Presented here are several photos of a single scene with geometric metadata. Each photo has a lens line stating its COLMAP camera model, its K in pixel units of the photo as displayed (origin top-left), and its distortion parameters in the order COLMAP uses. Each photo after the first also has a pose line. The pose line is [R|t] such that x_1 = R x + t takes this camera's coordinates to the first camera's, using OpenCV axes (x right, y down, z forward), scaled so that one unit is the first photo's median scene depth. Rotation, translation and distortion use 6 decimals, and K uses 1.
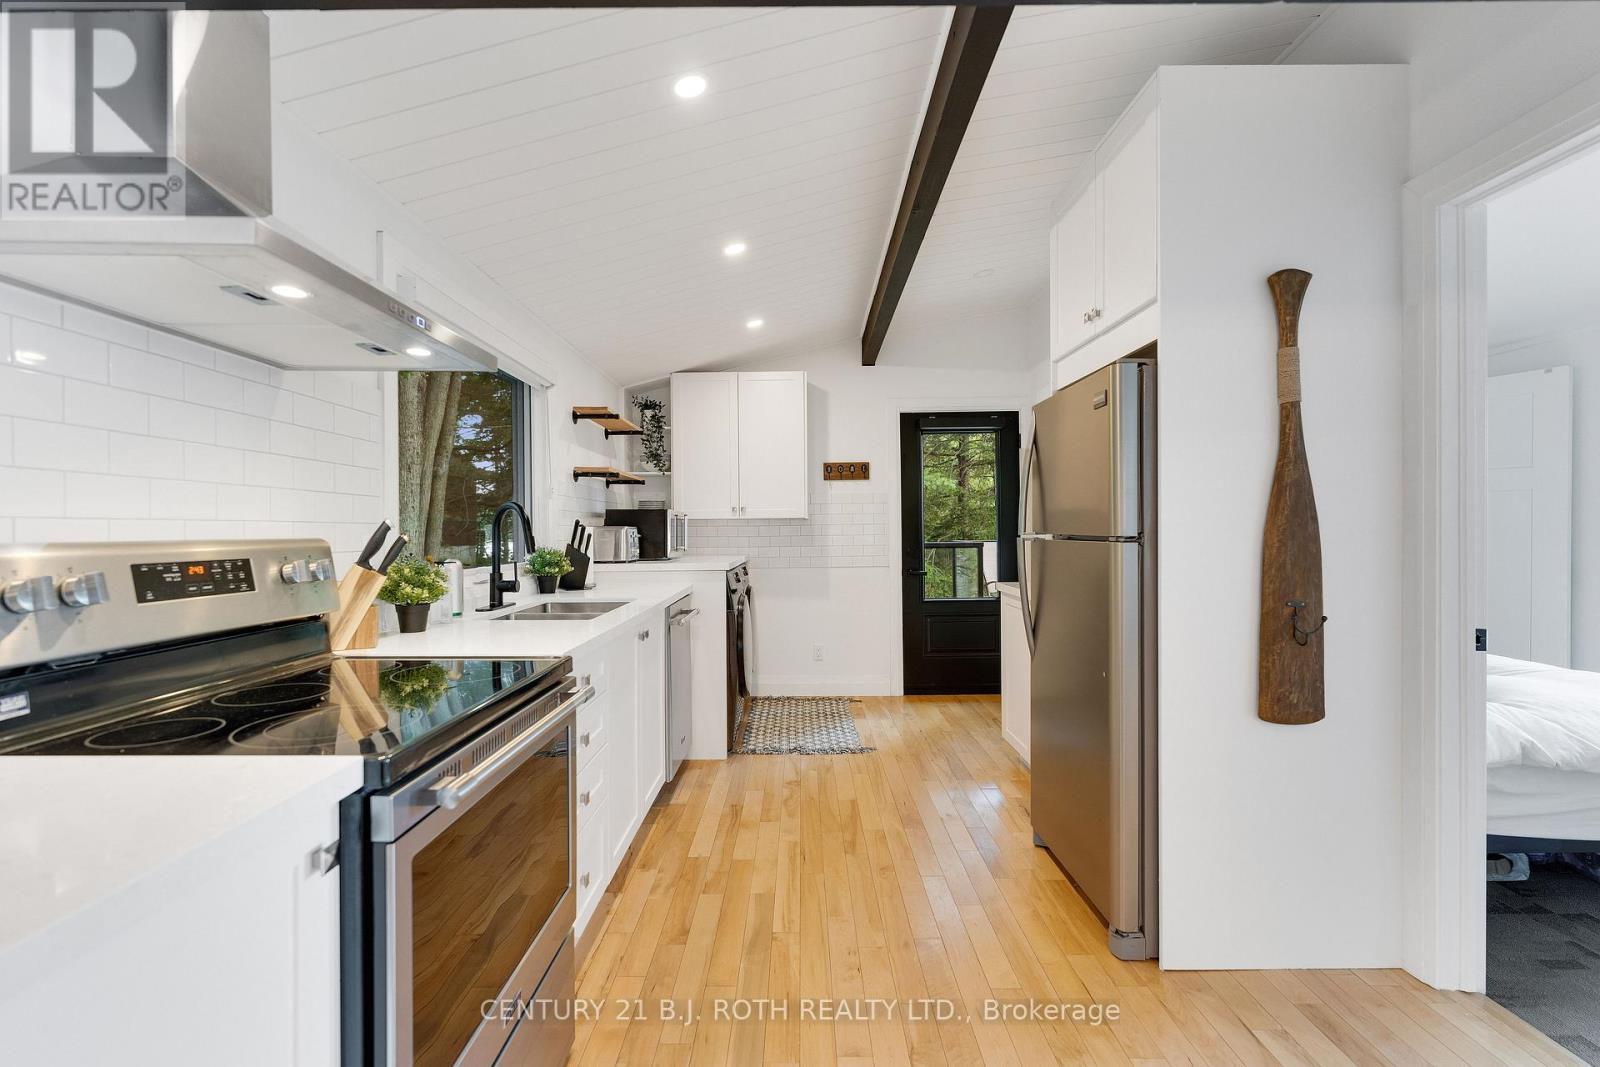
lens RADIAL K [[712.6, 0, 800.0], [0, 712.6, 533.5], [0, 0, 1]] dist [0.000957, 0.000041]
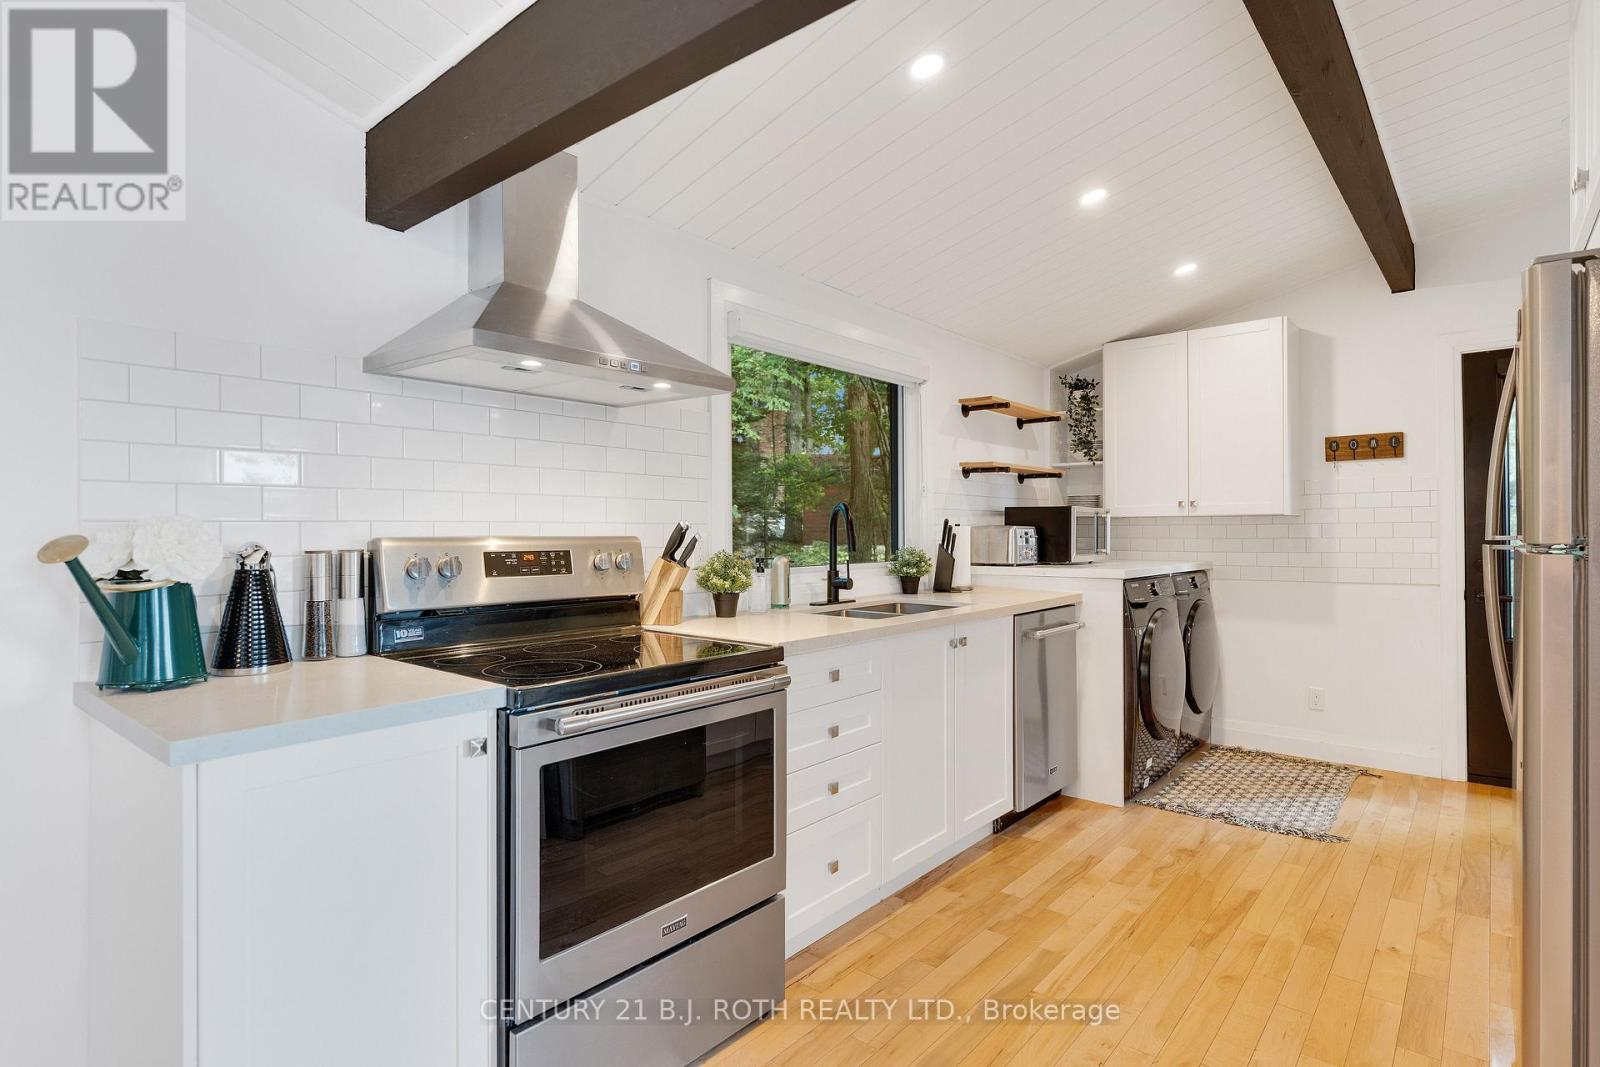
lens RADIAL K [[829.3, 0, 800.0], [0, 829.3, 533.5], [0, 0, 1]] dist [0.001752, 0.000117]
pose [[0.766711, 0.005294, -0.641970, 0.275798], [-0.005011, 0.999985, 0.002262, -0.001606], [0.641972, 0.001482, 0.766726, 0.024957]]
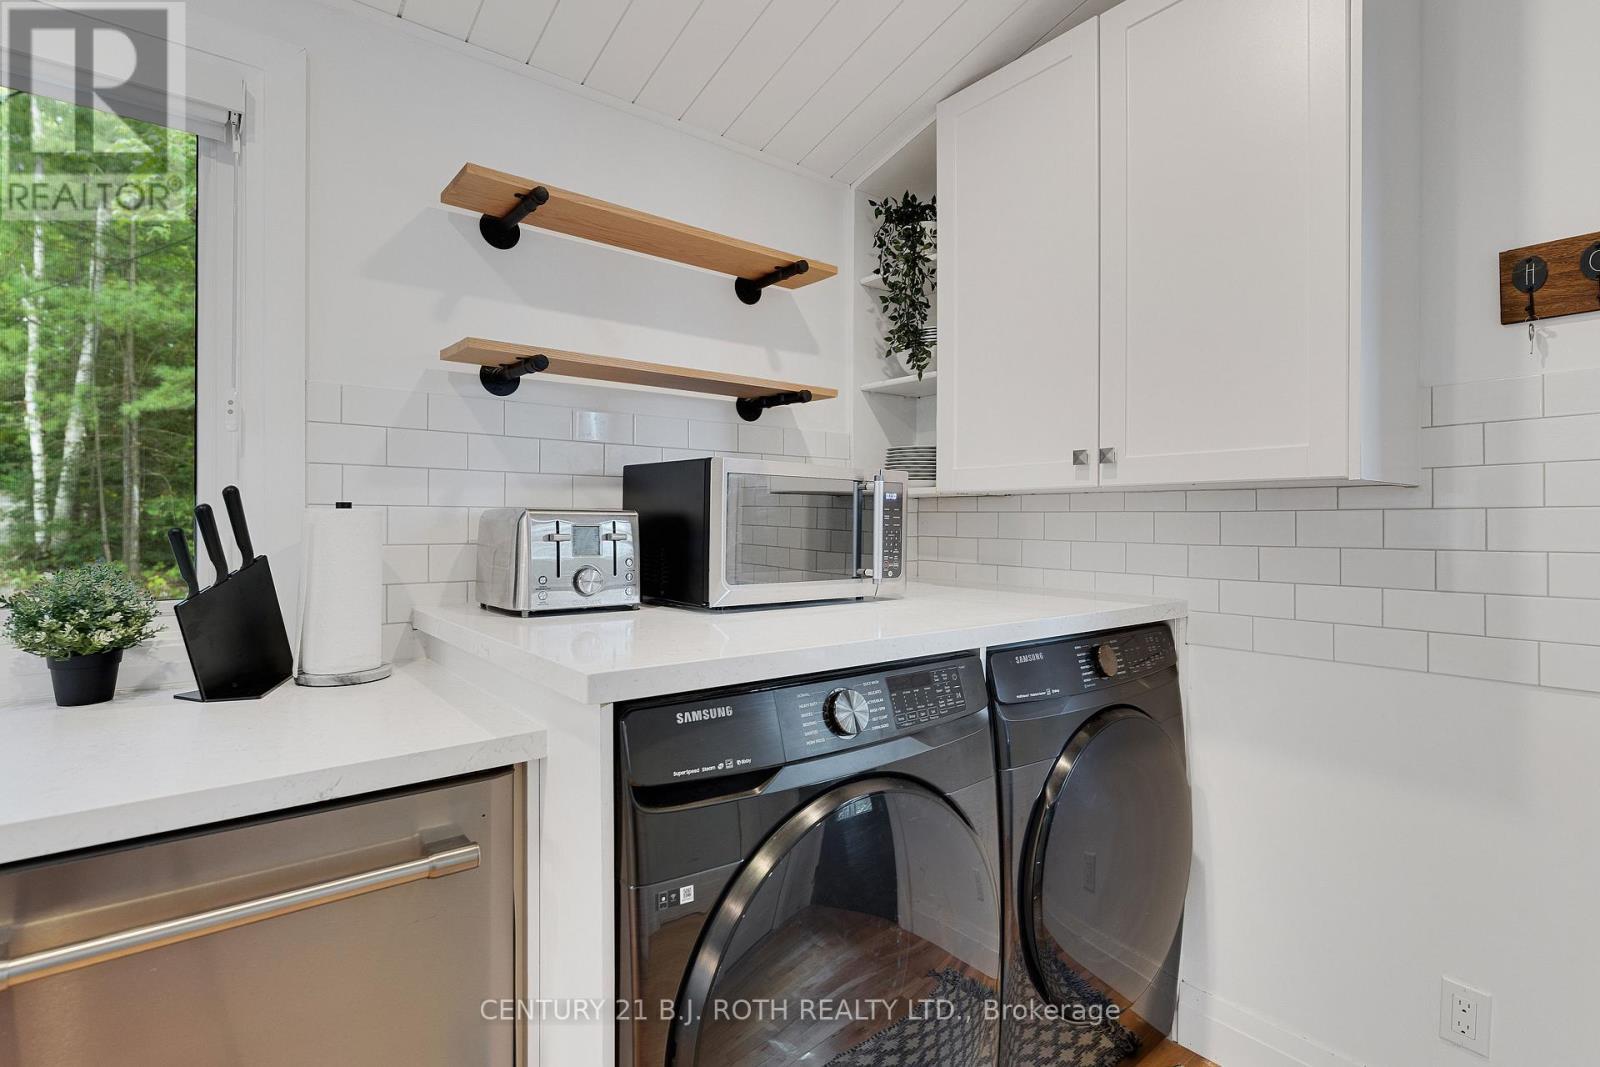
lens RADIAL K [[782.2, 0, 802.7], [0, 782.2, 518.1], [0, 0, 1]] dist [0.000864, 0.000393]
pose [[0.626525, 0.005324, -0.779383, 0.155759], [-0.013686, 0.999898, -0.004171, -0.006495], [0.779281, 0.013280, 0.626534, 1.078654]]
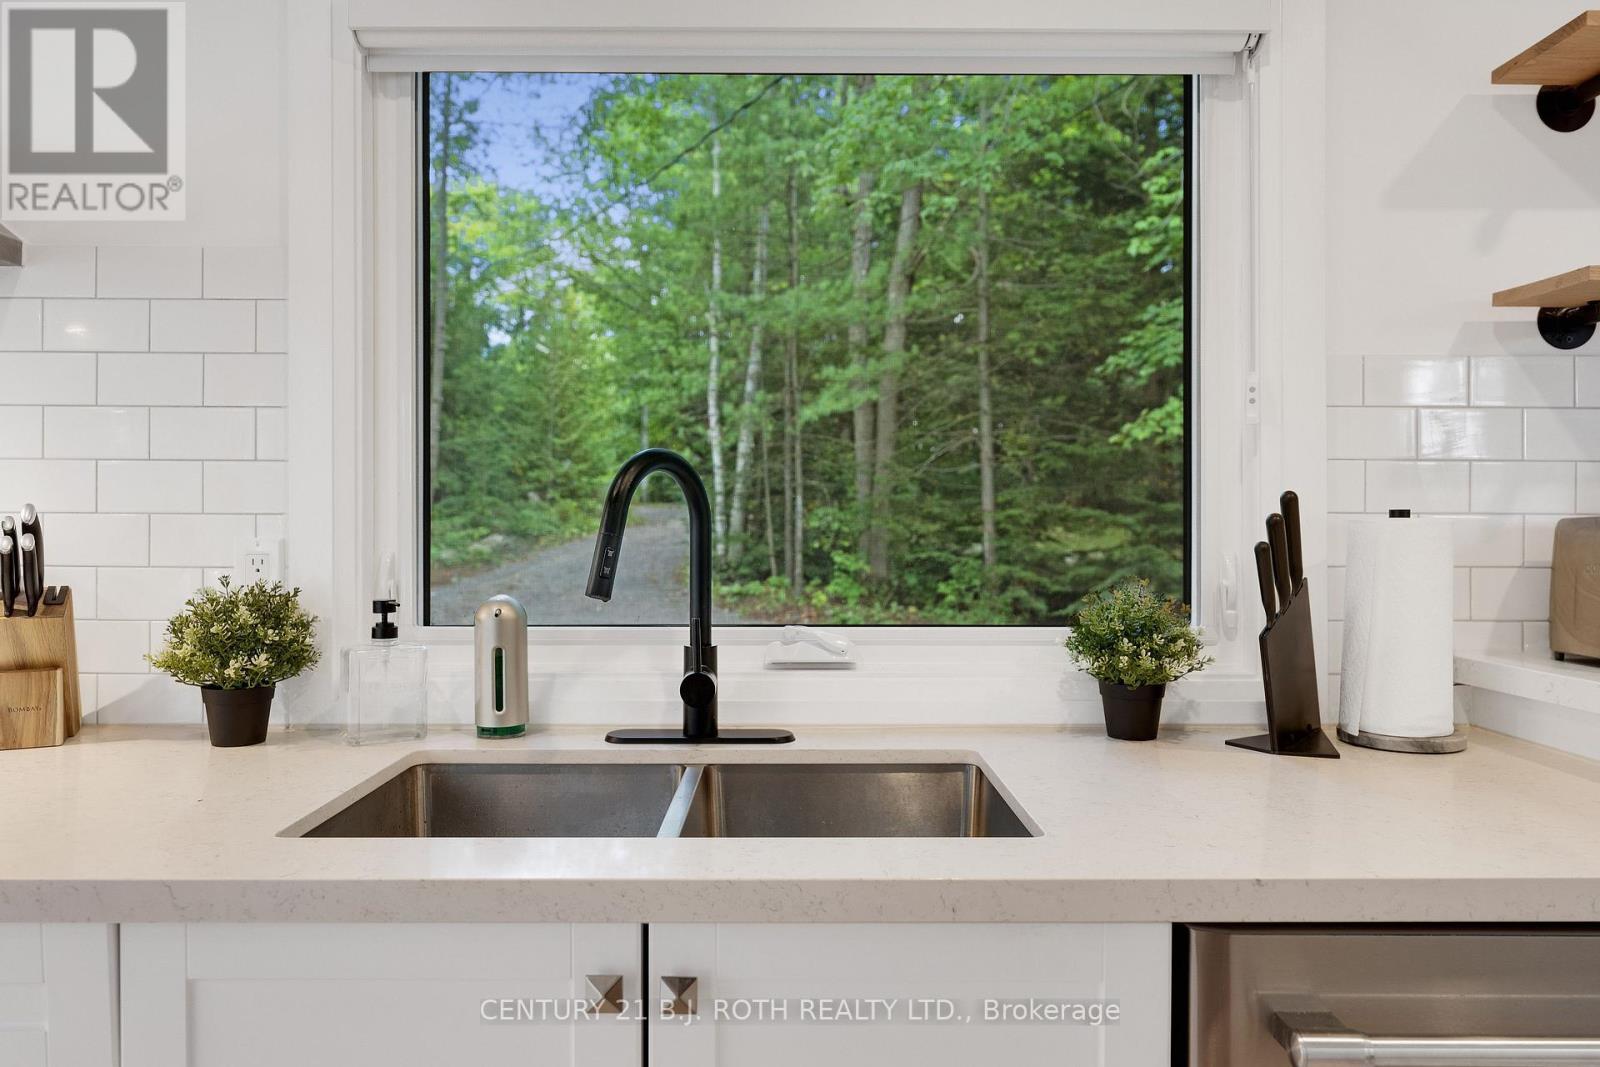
lens RADIAL K [[1076.8, 0, 800.0], [0, 1076.8, 533.5], [0, 0, 1]] dist [0.001933, 0.001517]
pose [[0.006180, 0.008728, -0.999943, 0.108681], [-0.008762, 0.999924, 0.008673, -0.005222], [0.999943, 0.008707, 0.006256, 0.898919]]
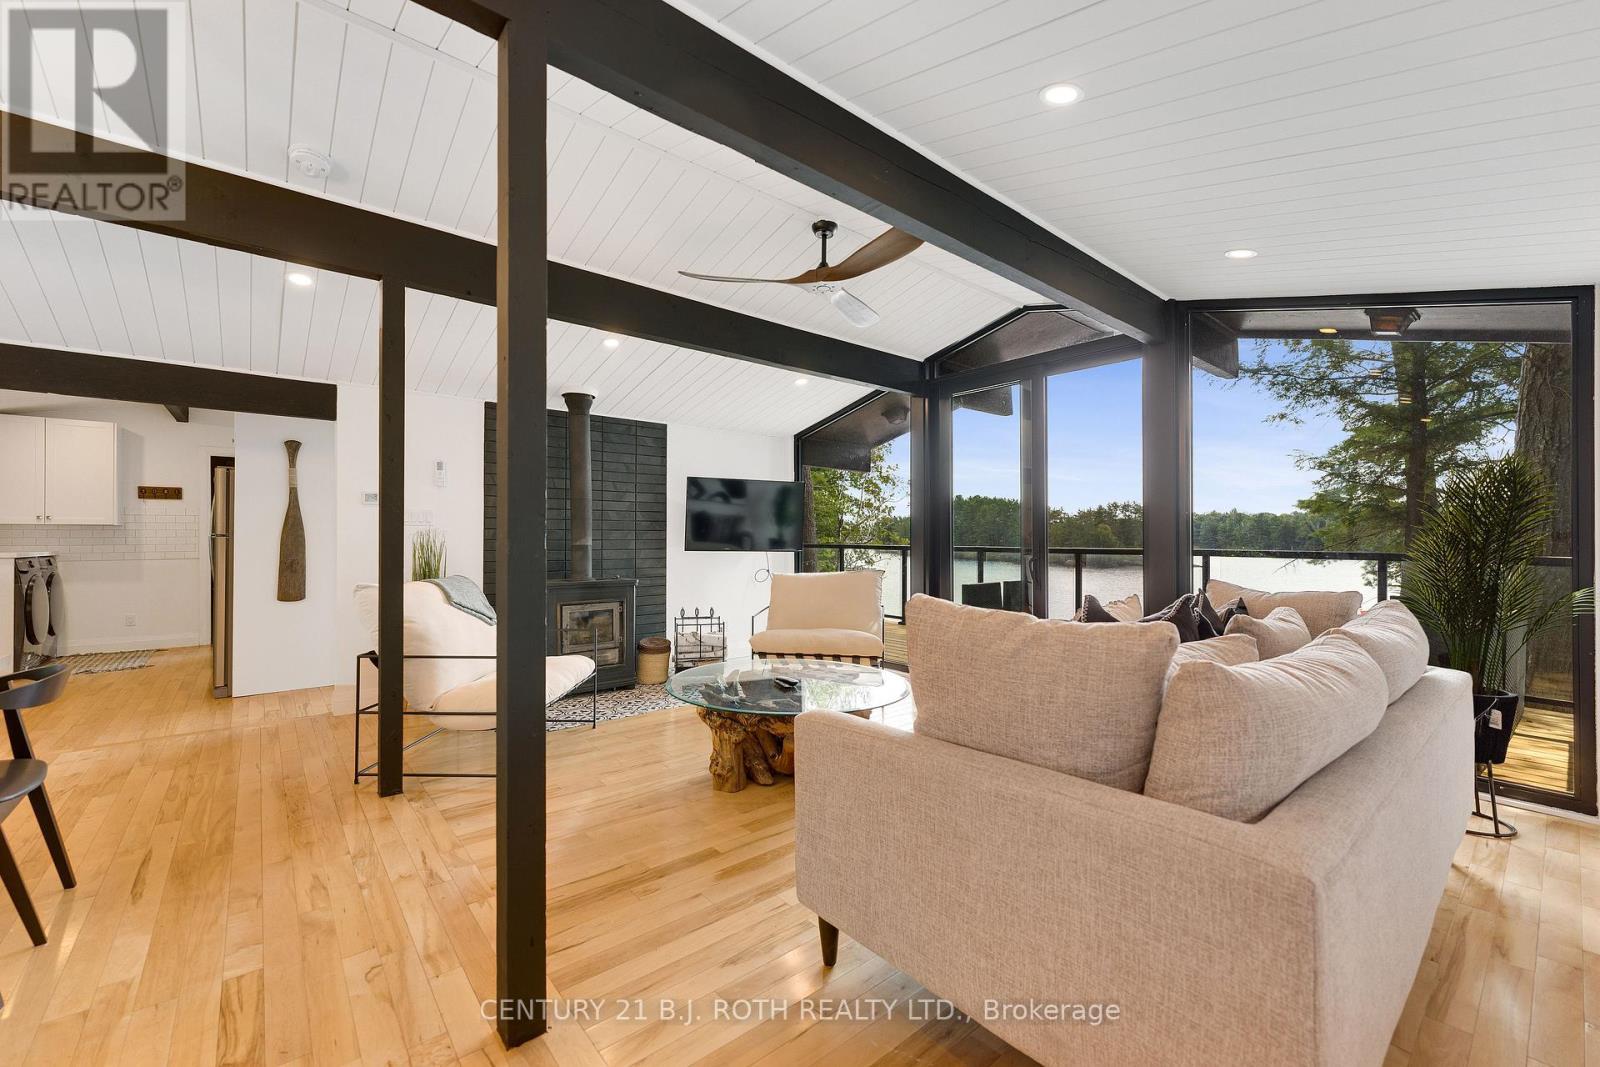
lens RADIAL K [[645.3, 0, 800.0], [0, 645.3, 533.5], [0, 0, 1]] dist [-0.001180, -0.000332]
pose [[0.763593, 0.010172, 0.645617, 0.356888], [-0.000604, 0.999887, -0.015040, 0.023390], [-0.645697, 0.011095, 0.763513, -1.403714]]
